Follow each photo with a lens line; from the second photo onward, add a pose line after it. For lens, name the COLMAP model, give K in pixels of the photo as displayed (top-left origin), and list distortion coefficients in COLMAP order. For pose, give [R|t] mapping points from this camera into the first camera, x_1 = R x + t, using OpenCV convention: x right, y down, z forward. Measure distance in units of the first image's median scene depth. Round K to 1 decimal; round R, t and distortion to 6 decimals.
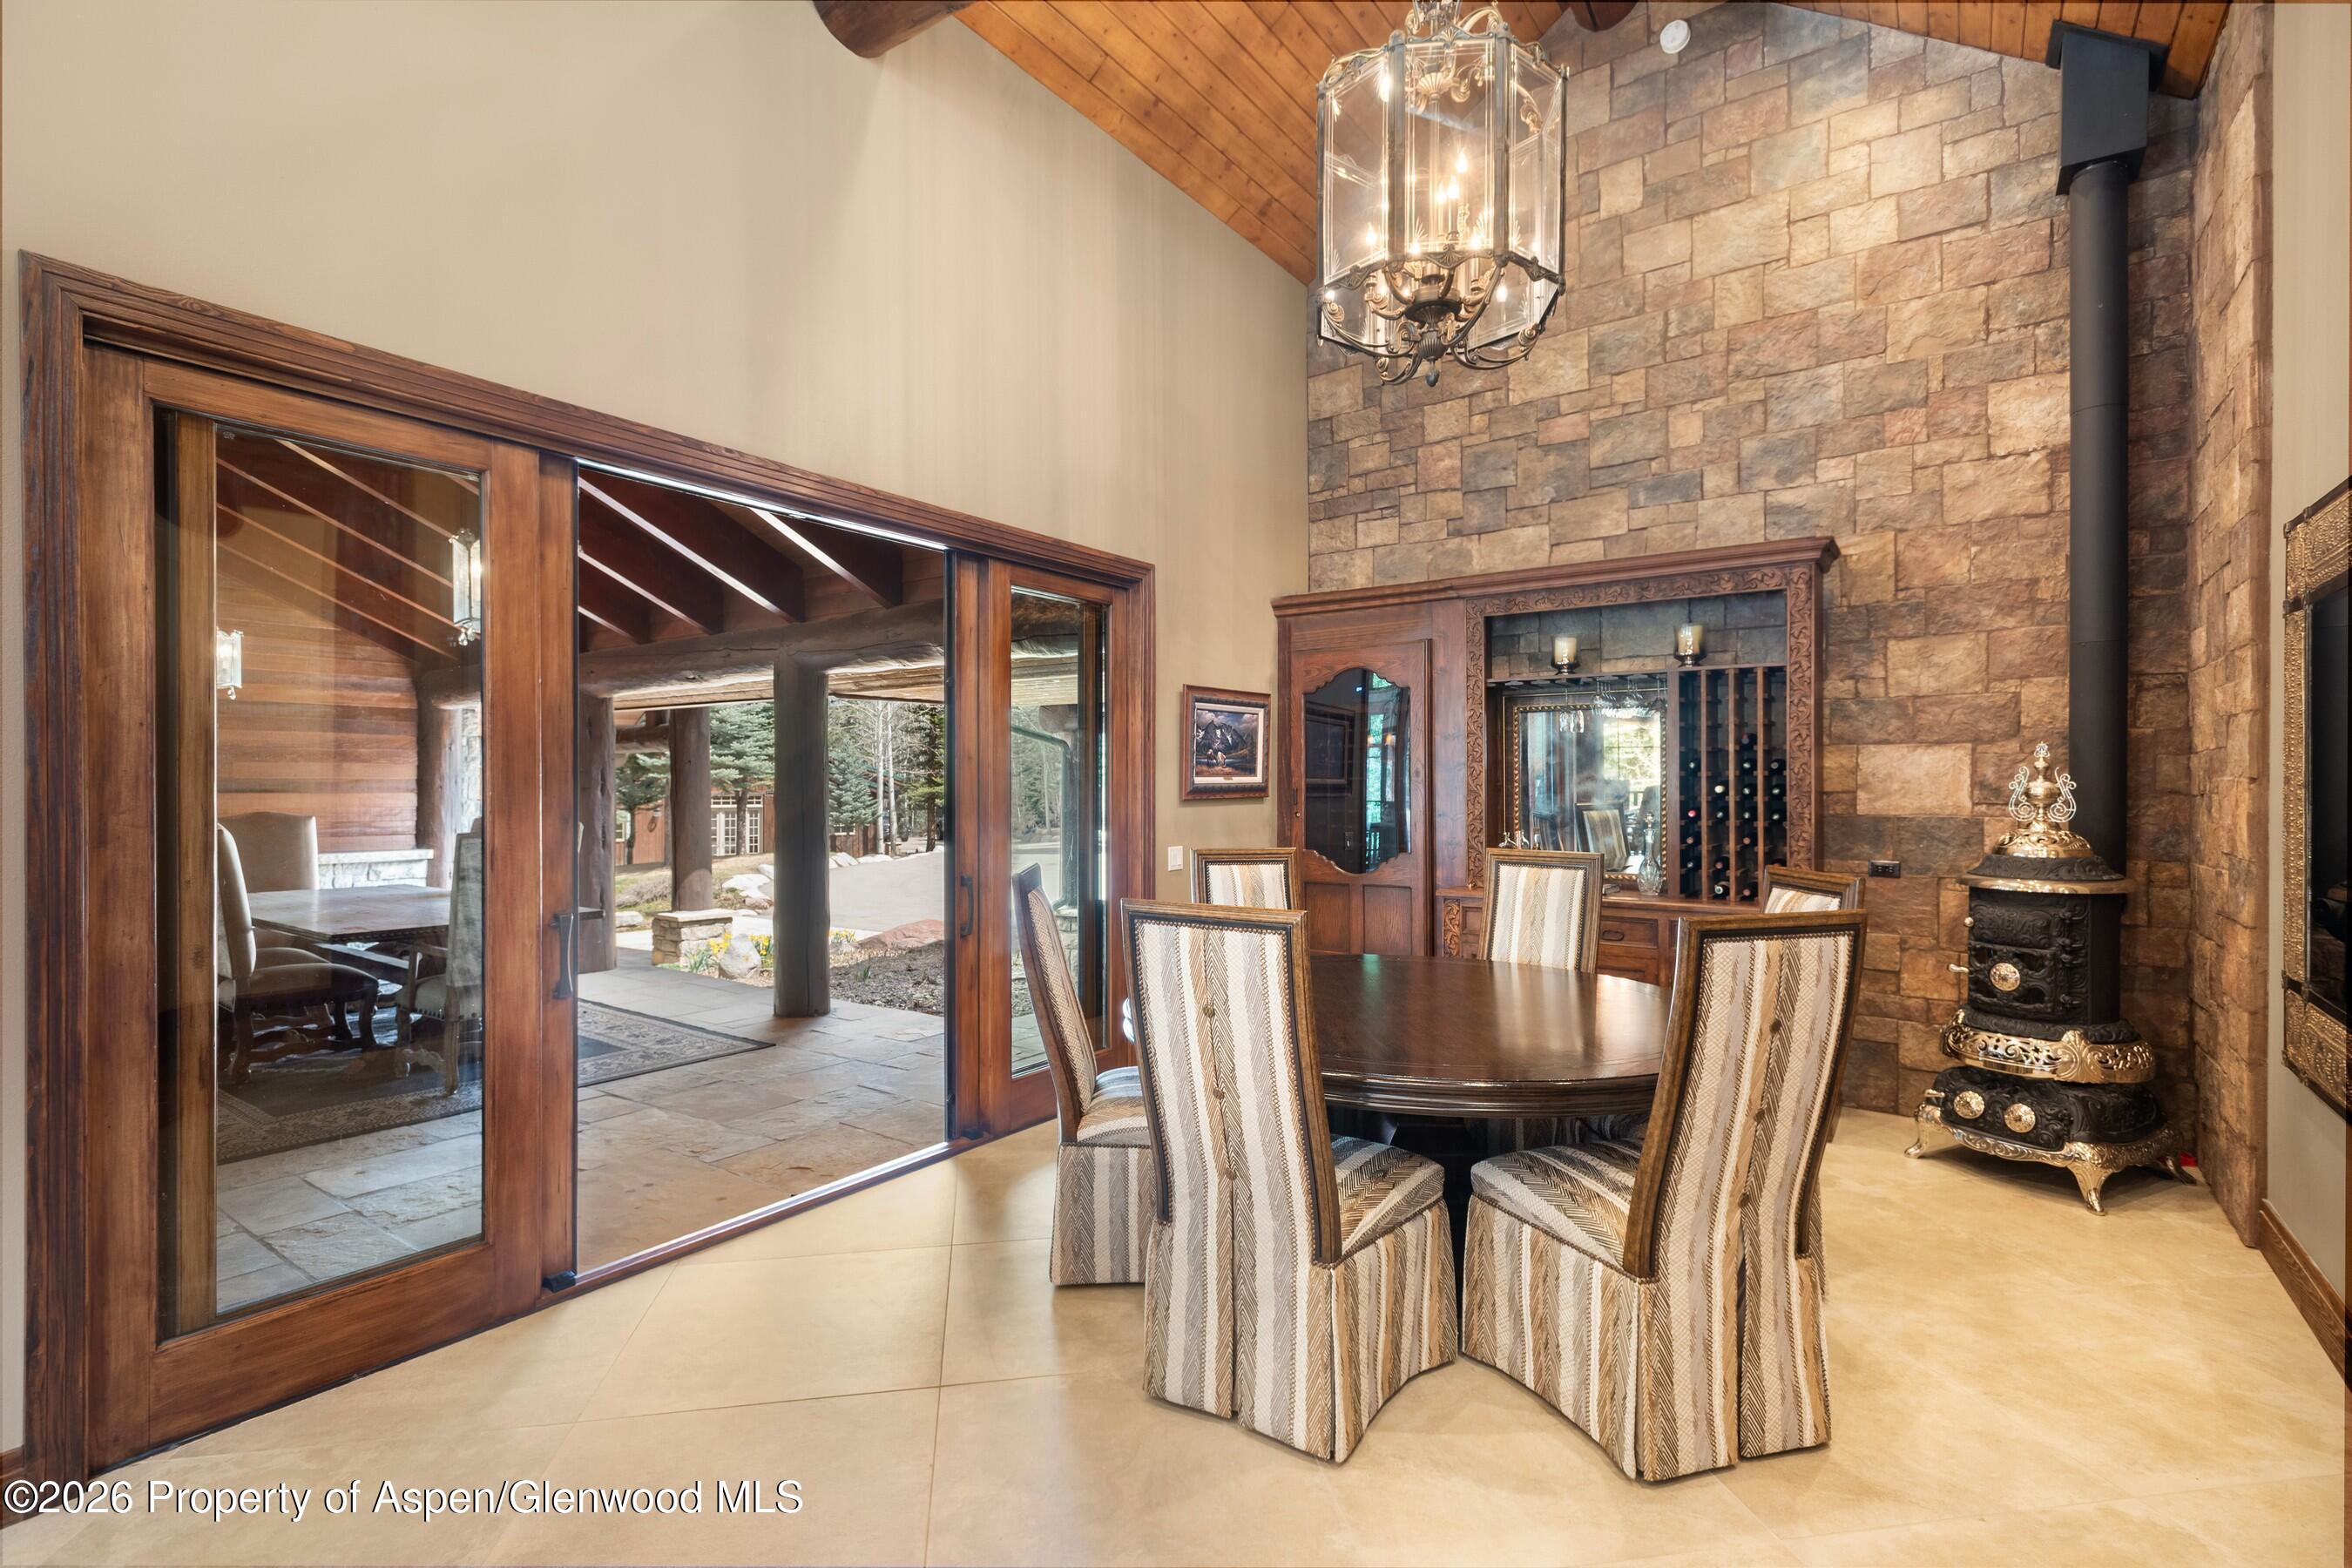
lens RADIAL K [[1133.5, 0, 1179.7], [0, 1133.5, 789.3], [0, 0, 1]] dist [0.016660, -0.002571]
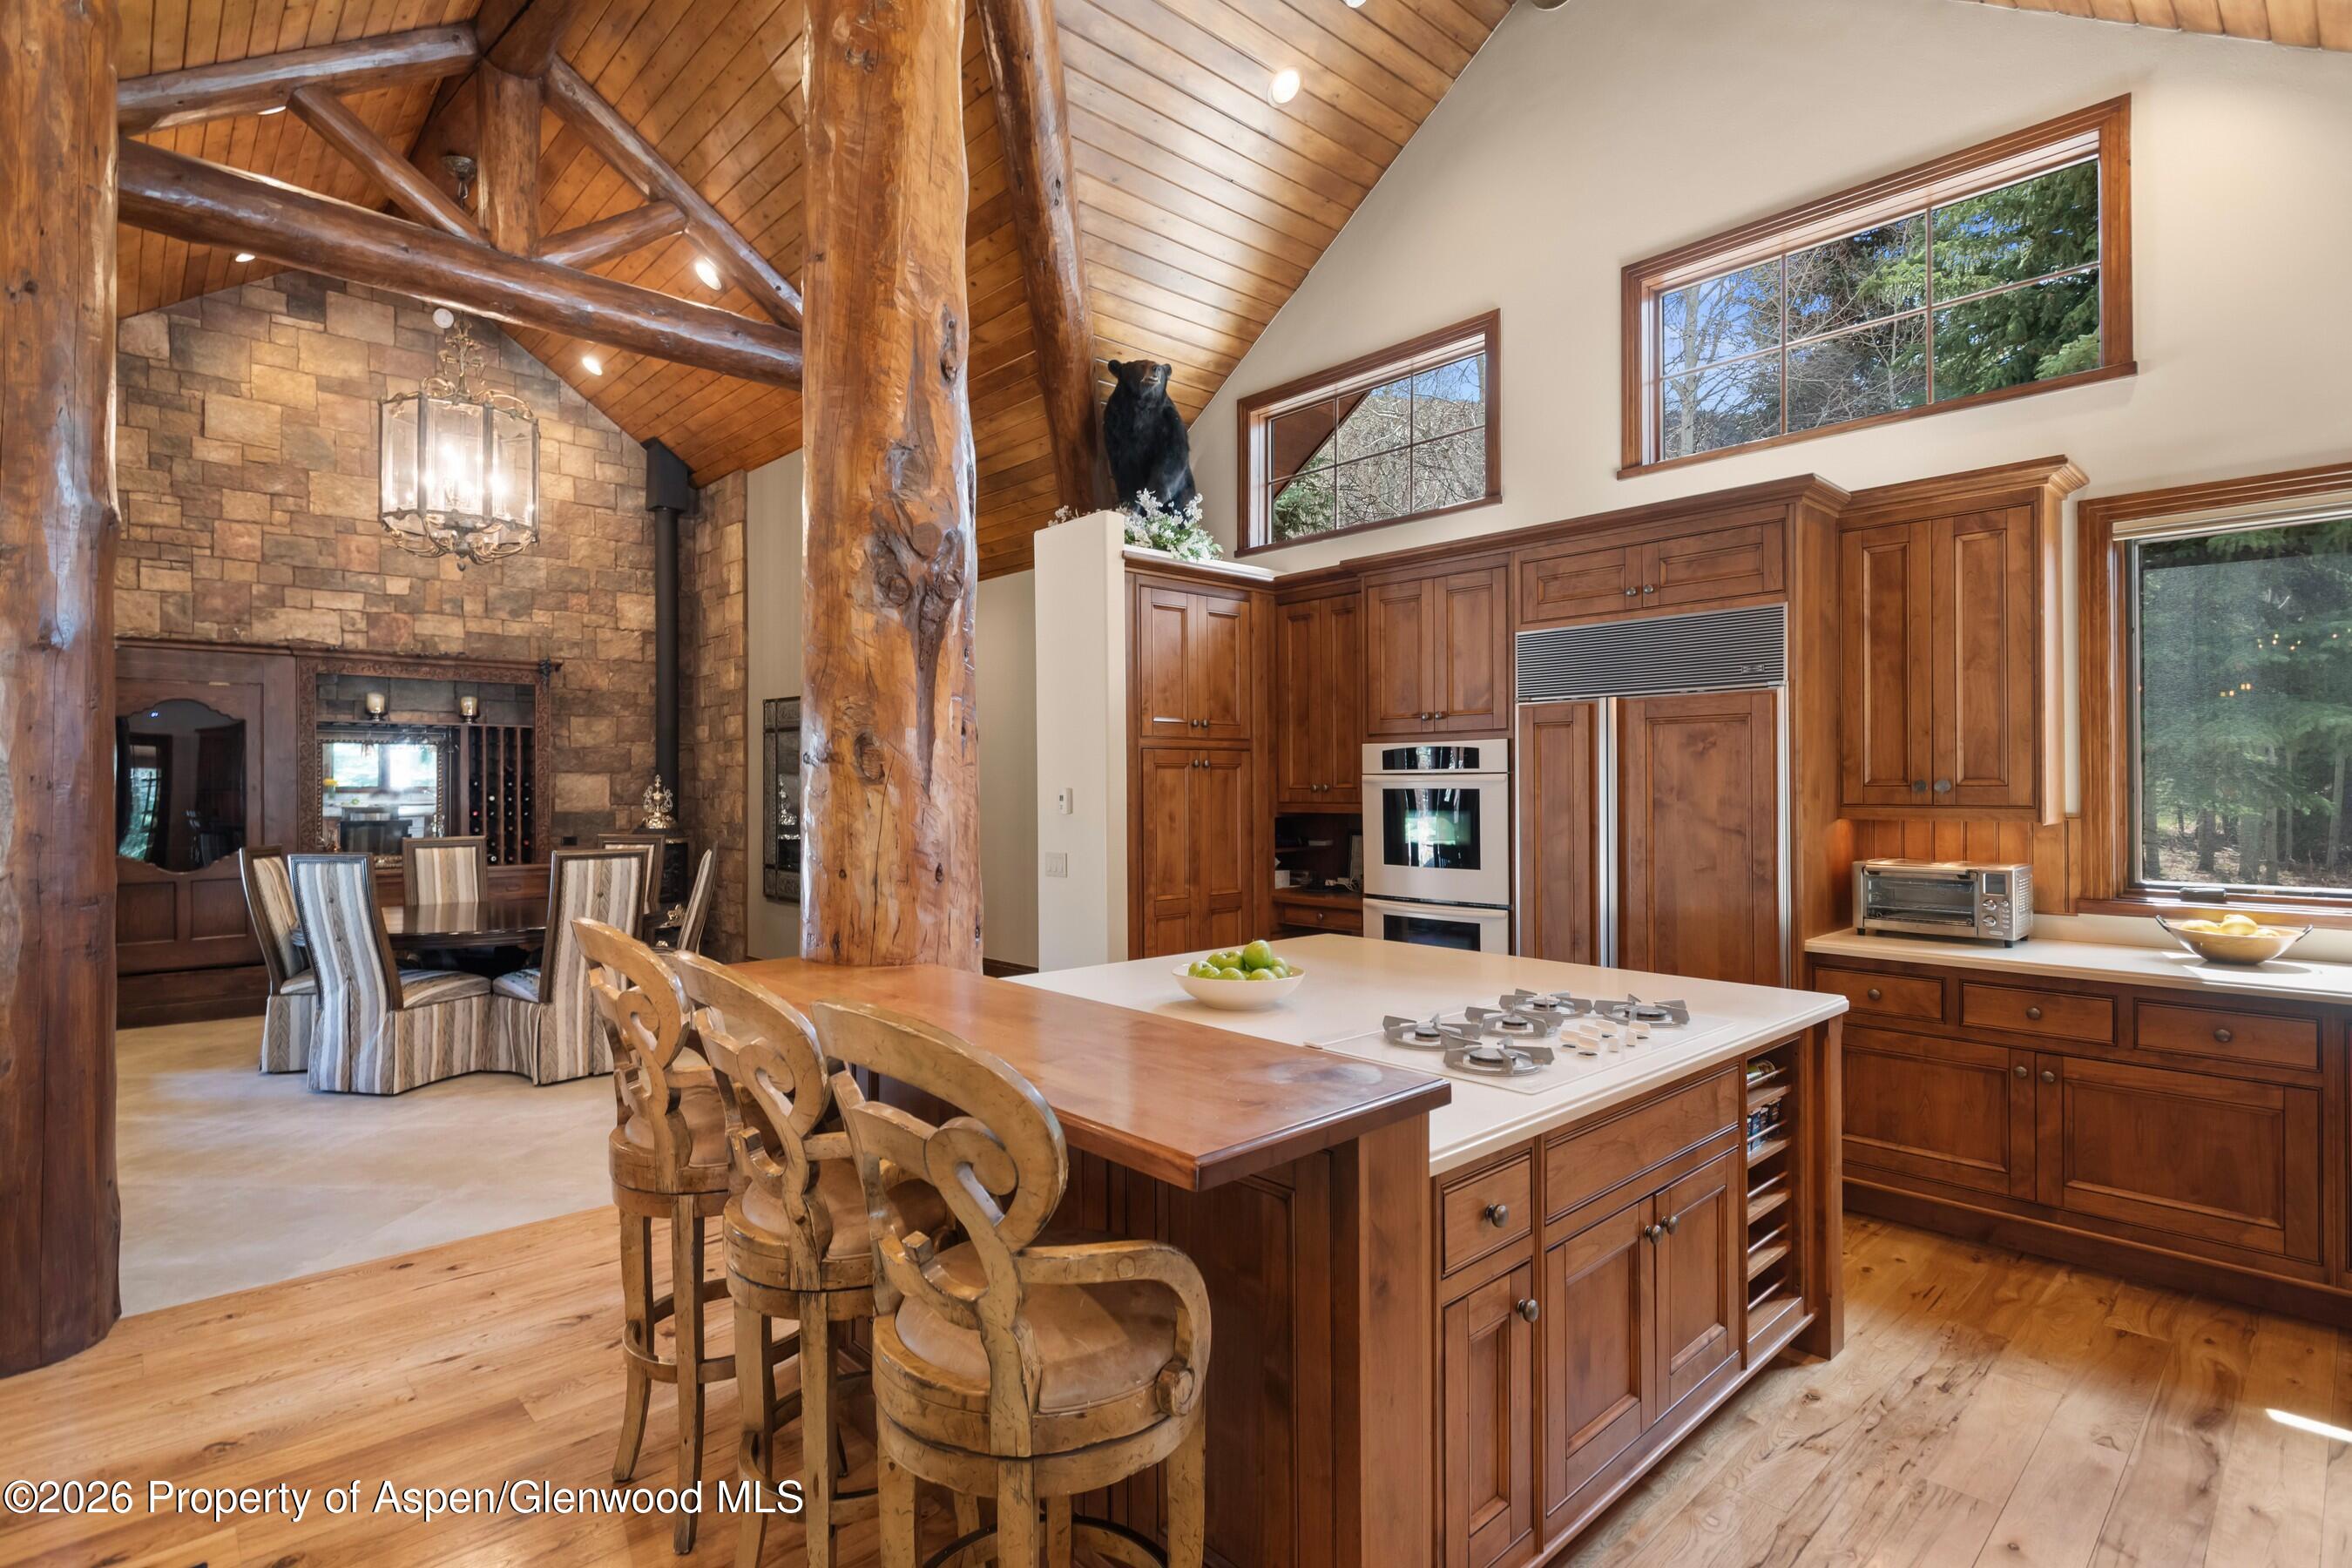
lens RADIAL K [[1172.3, 0, 1170.2], [0, 1172.3, 782.2], [0, 0, 1]] dist [-0.000885, 0.000305]
pose [[0.192027, 0.003001, 0.981385, -1.050194], [0.004831, 0.999980, -0.004004, -0.012308], [-0.981378, 0.005510, 0.192009, -0.310923]]
